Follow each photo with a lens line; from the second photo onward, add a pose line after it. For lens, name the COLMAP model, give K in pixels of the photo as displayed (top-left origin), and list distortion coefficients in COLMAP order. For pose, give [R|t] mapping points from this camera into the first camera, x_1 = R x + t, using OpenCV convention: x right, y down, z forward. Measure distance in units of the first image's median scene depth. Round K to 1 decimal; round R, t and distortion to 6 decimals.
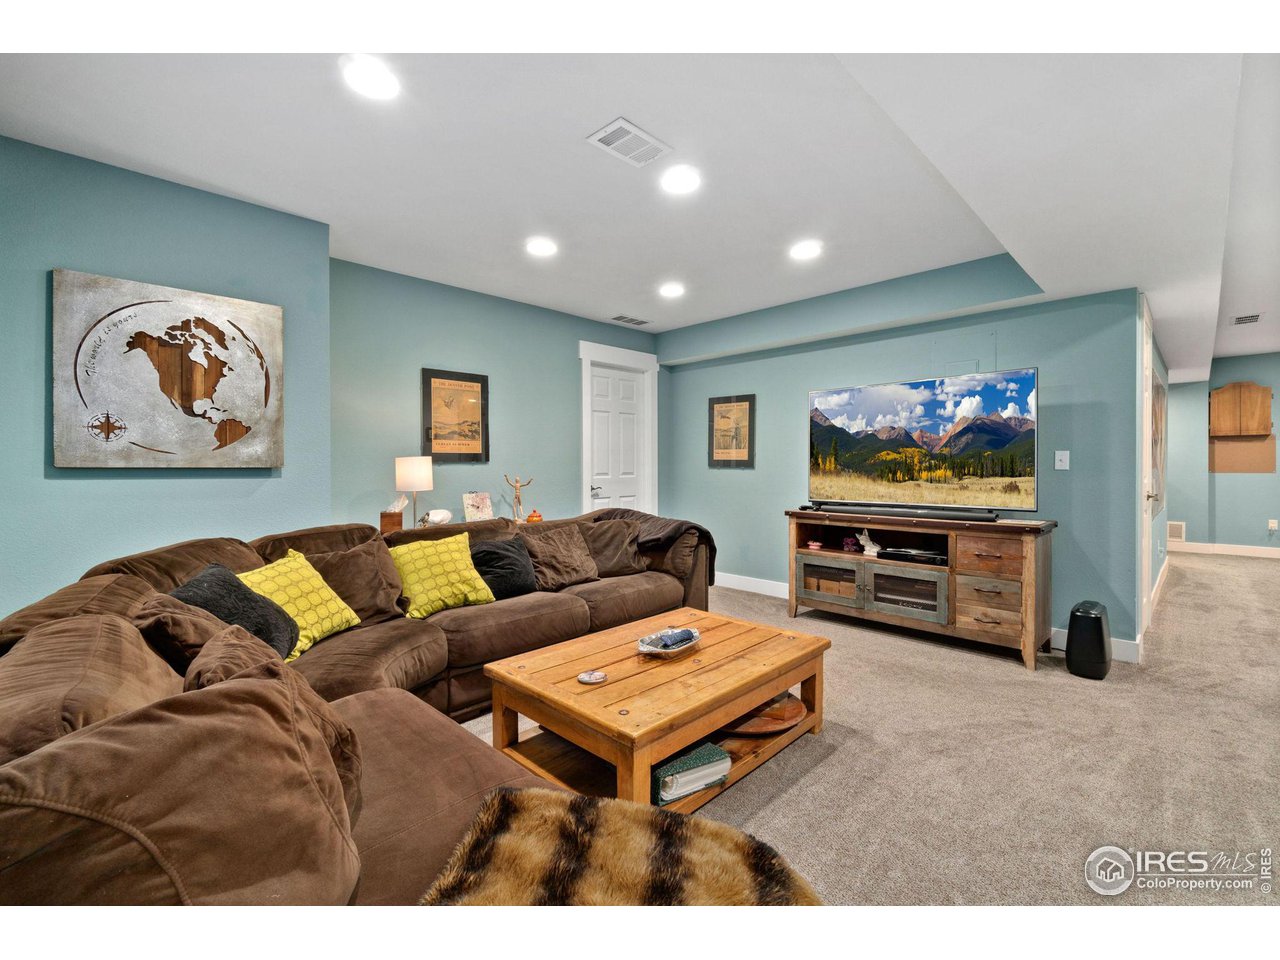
lens RADIAL K [[567.8, 0, 638.3], [0, 567.8, 462.7], [0, 0, 1]] dist [-0.000438, -0.000067]
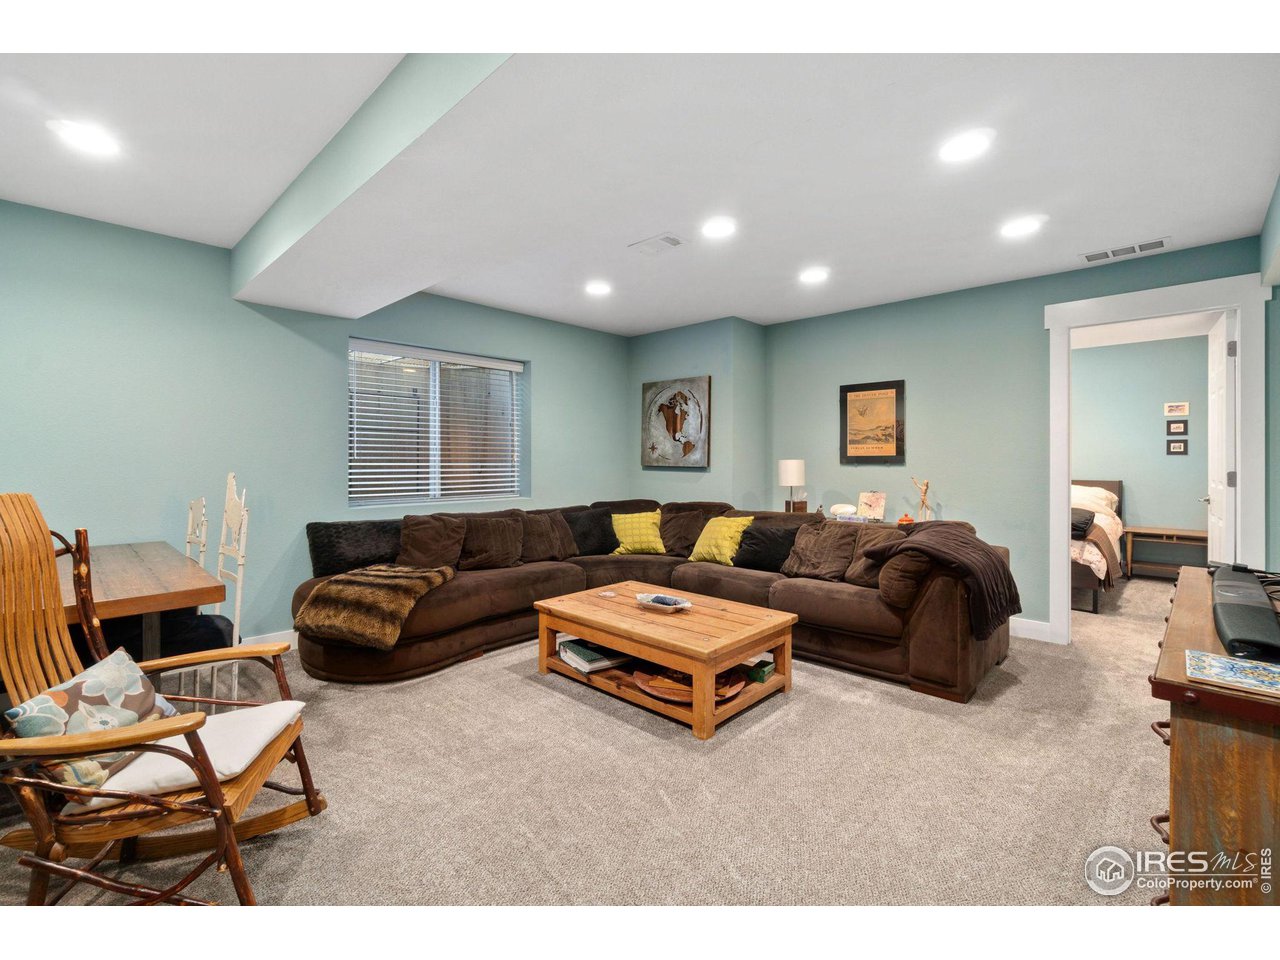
lens RADIAL K [[567.8, 0, 638.3], [0, 567.8, 462.7], [0, 0, 1]] dist [-0.000438, -0.000067]
pose [[0.019183, 0.004762, -0.999805, 1.149257], [-0.001294, 0.999988, 0.004738, -0.012337], [0.999815, 0.001203, 0.019189, 0.766699]]
